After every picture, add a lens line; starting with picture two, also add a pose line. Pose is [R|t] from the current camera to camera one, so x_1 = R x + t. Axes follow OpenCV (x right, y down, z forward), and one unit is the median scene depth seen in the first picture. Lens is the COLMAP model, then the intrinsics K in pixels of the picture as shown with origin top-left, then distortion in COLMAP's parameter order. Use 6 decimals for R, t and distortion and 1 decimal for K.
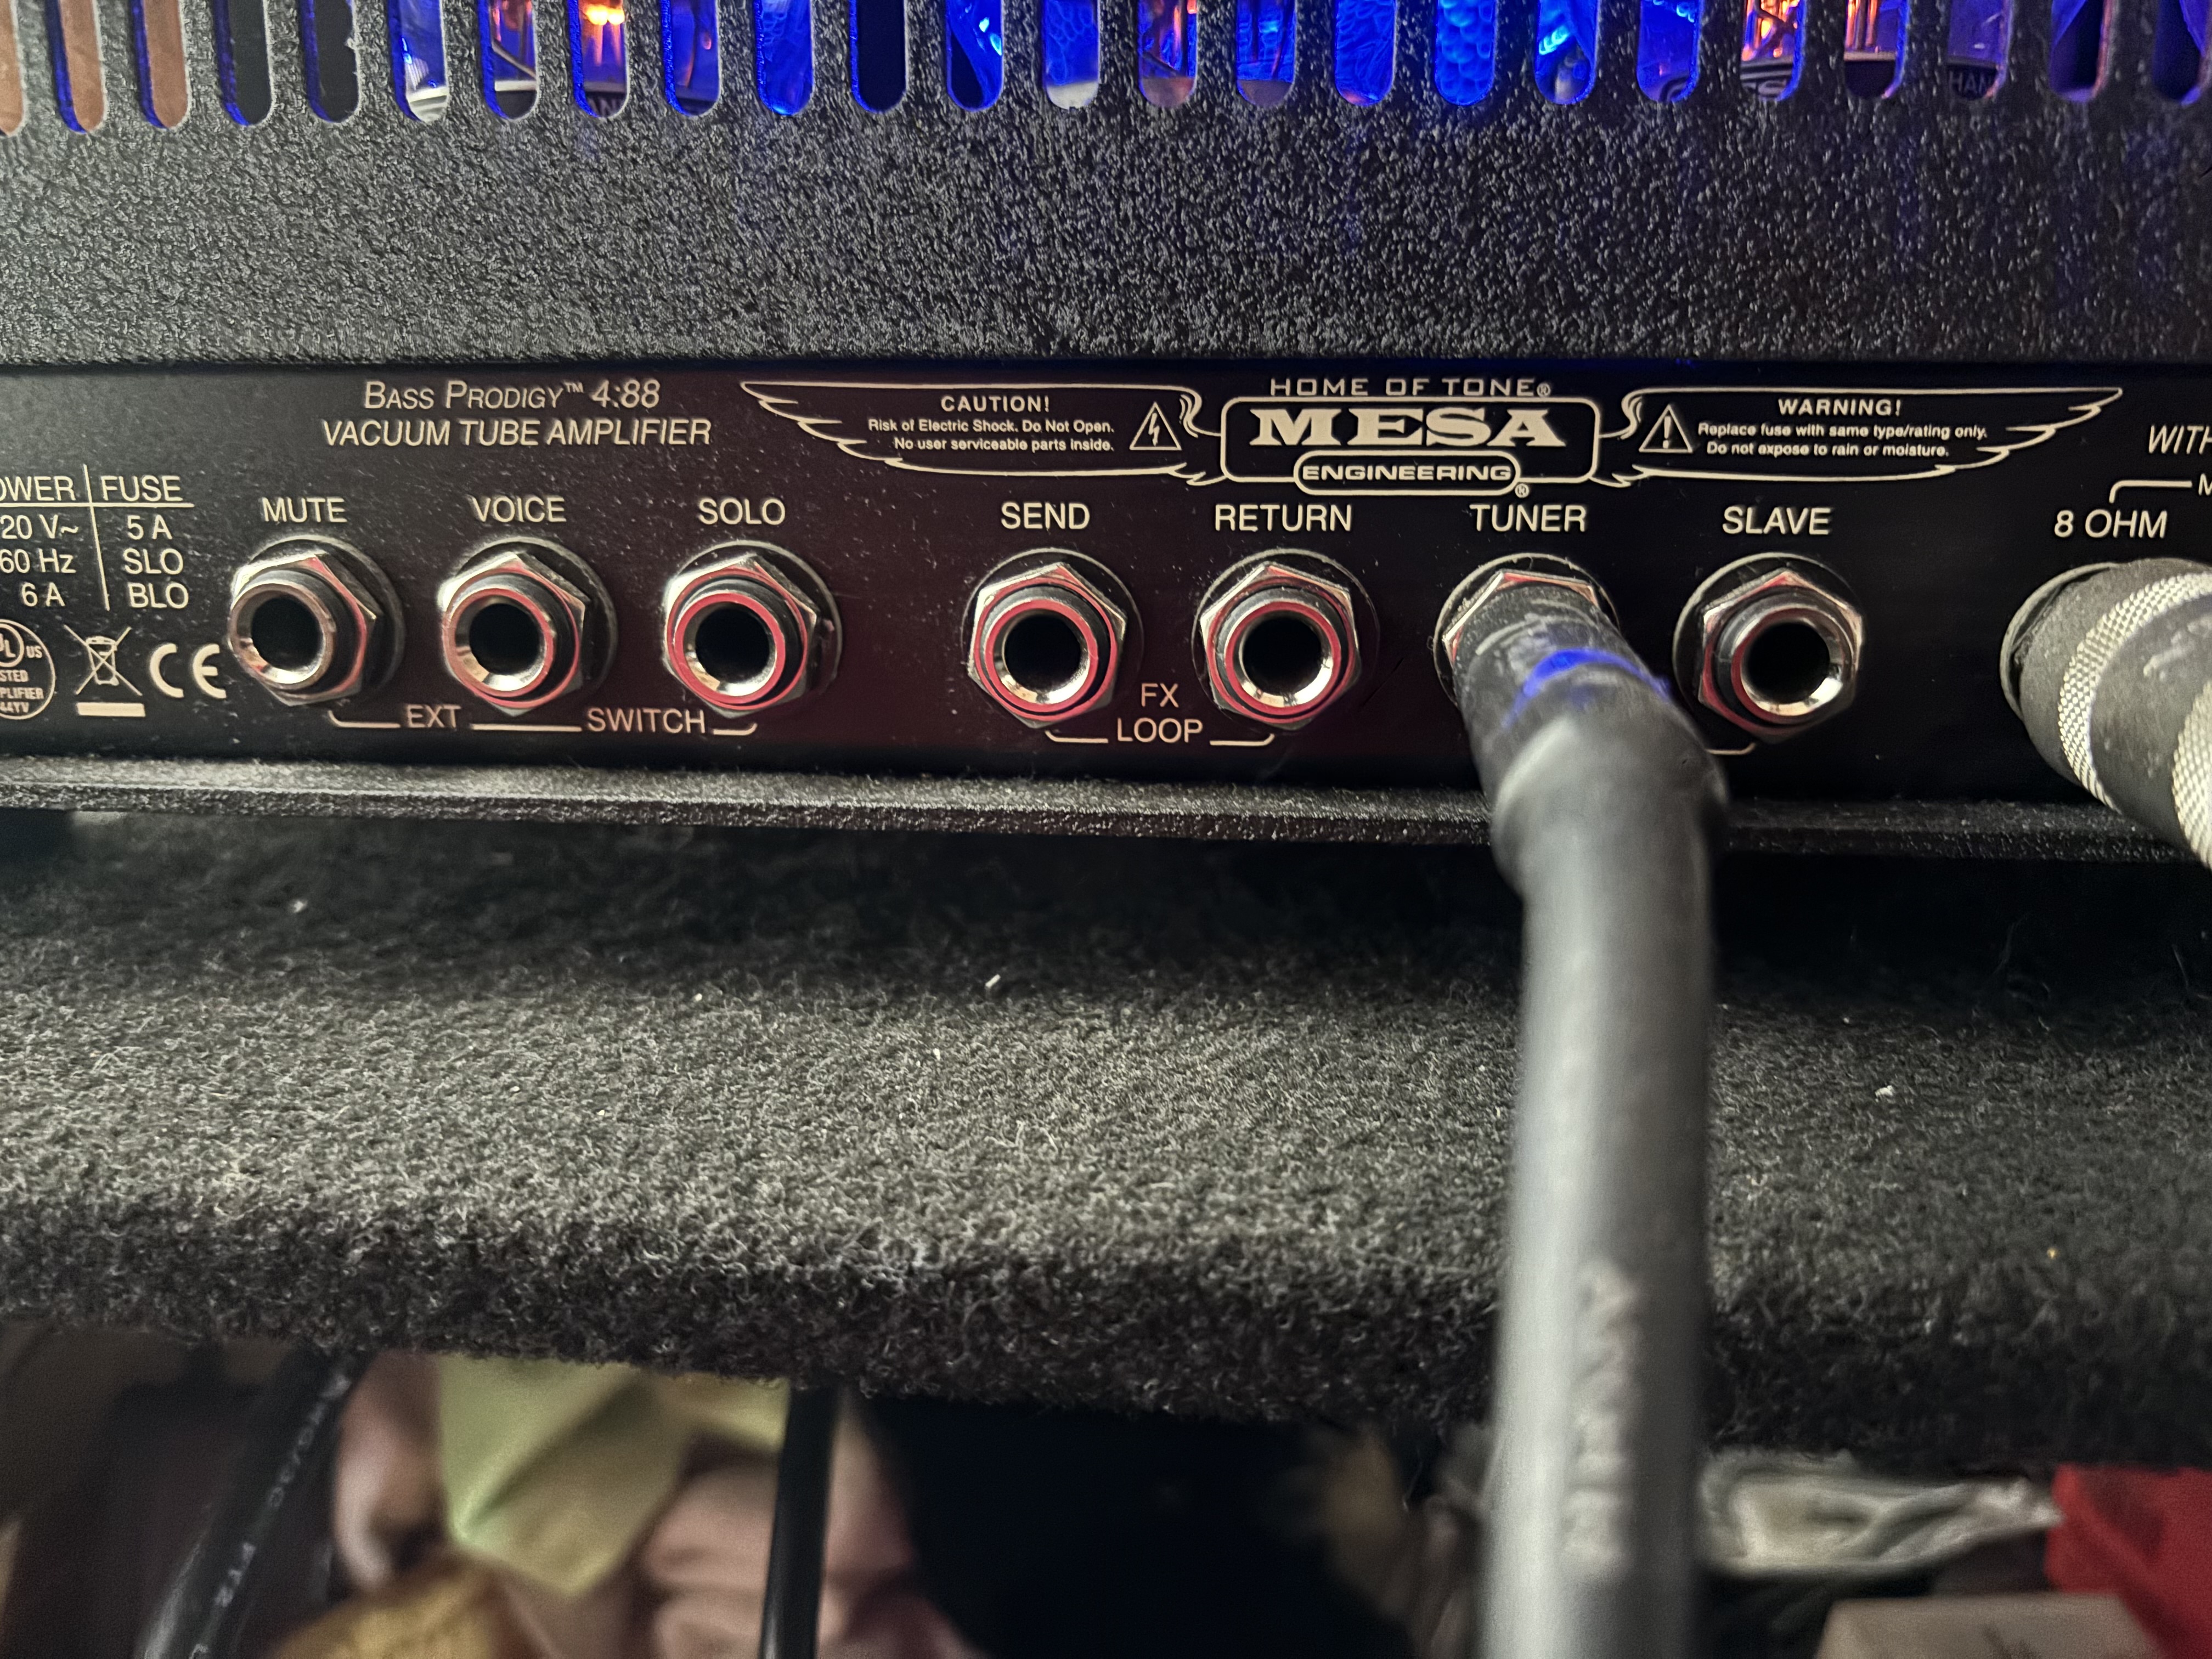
lens RADIAL K [[1741.6, 0, 1102.3], [0, 1741.6, 826.7], [0, 0, 1]] dist [-0.033364, -0.022317]
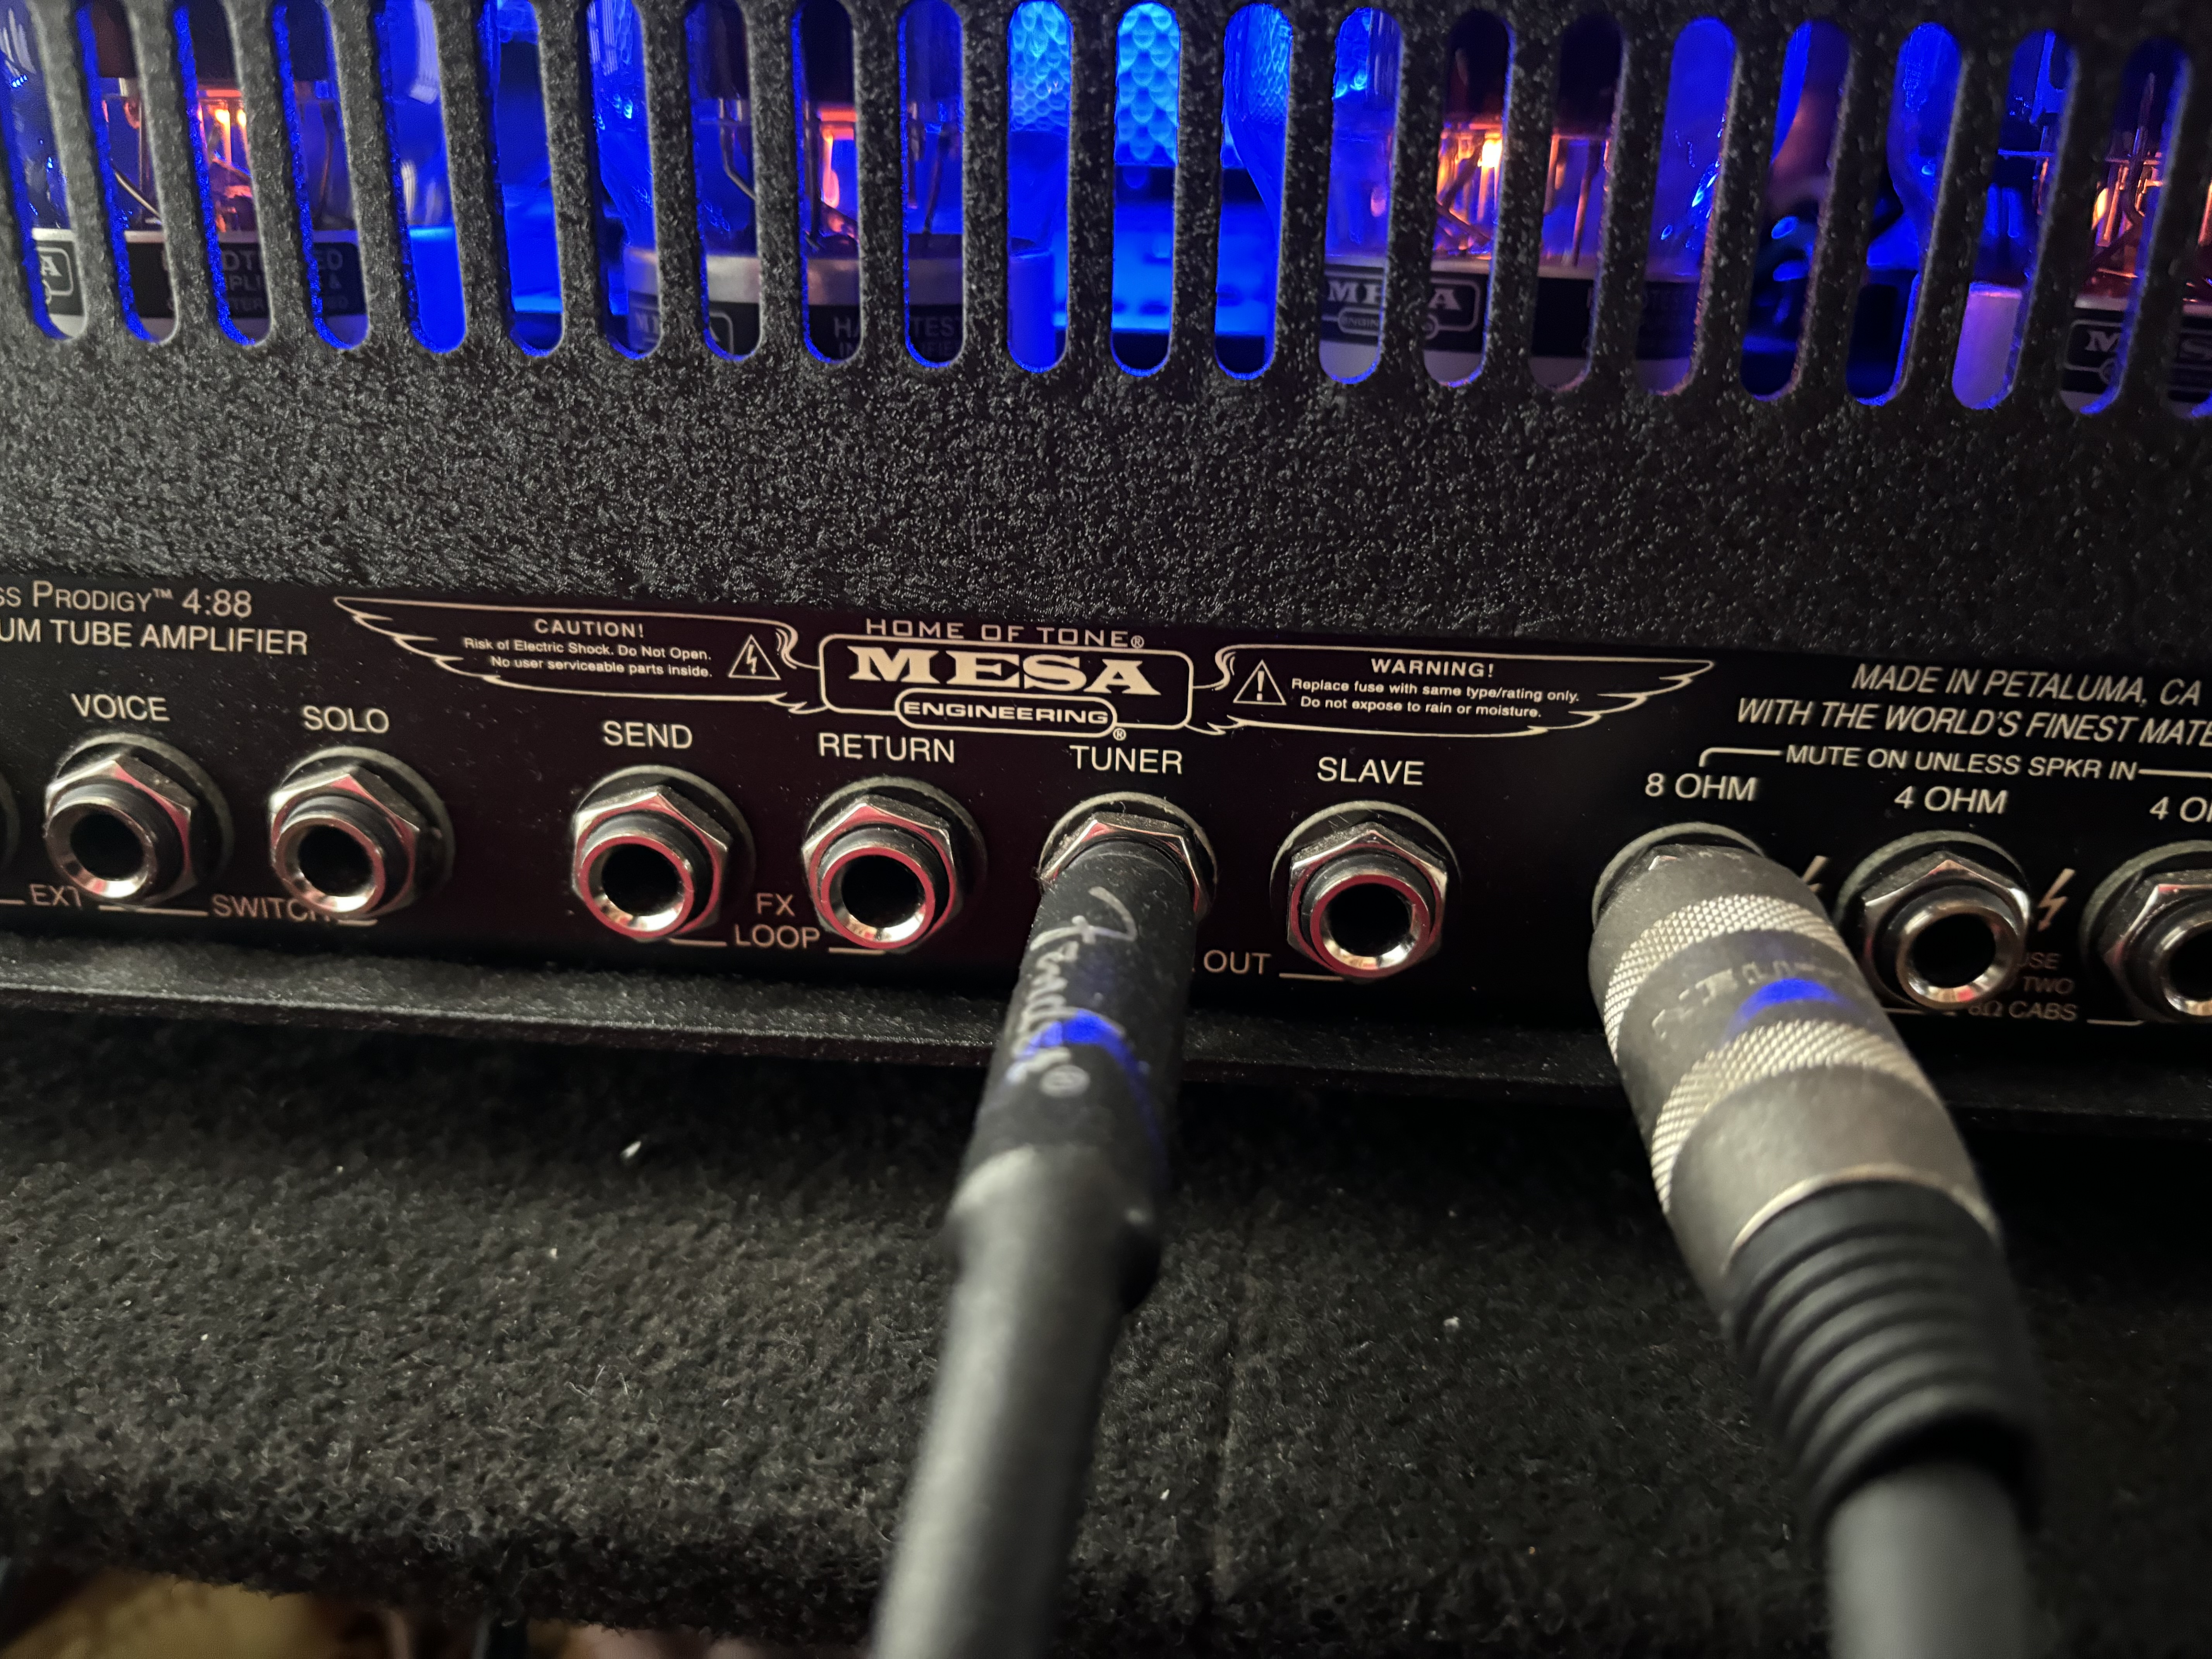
lens RADIAL K [[1741.6, 0, 1130.7], [0, 1741.6, 815.7], [0, 0, 1]] dist [-0.033364, -0.022317]
pose [[0.998886, 0.014167, 0.045020, 0.203340], [-0.019709, 0.991943, 0.125146, -0.271511], [-0.042884, -0.125894, 0.991116, 0.005467]]
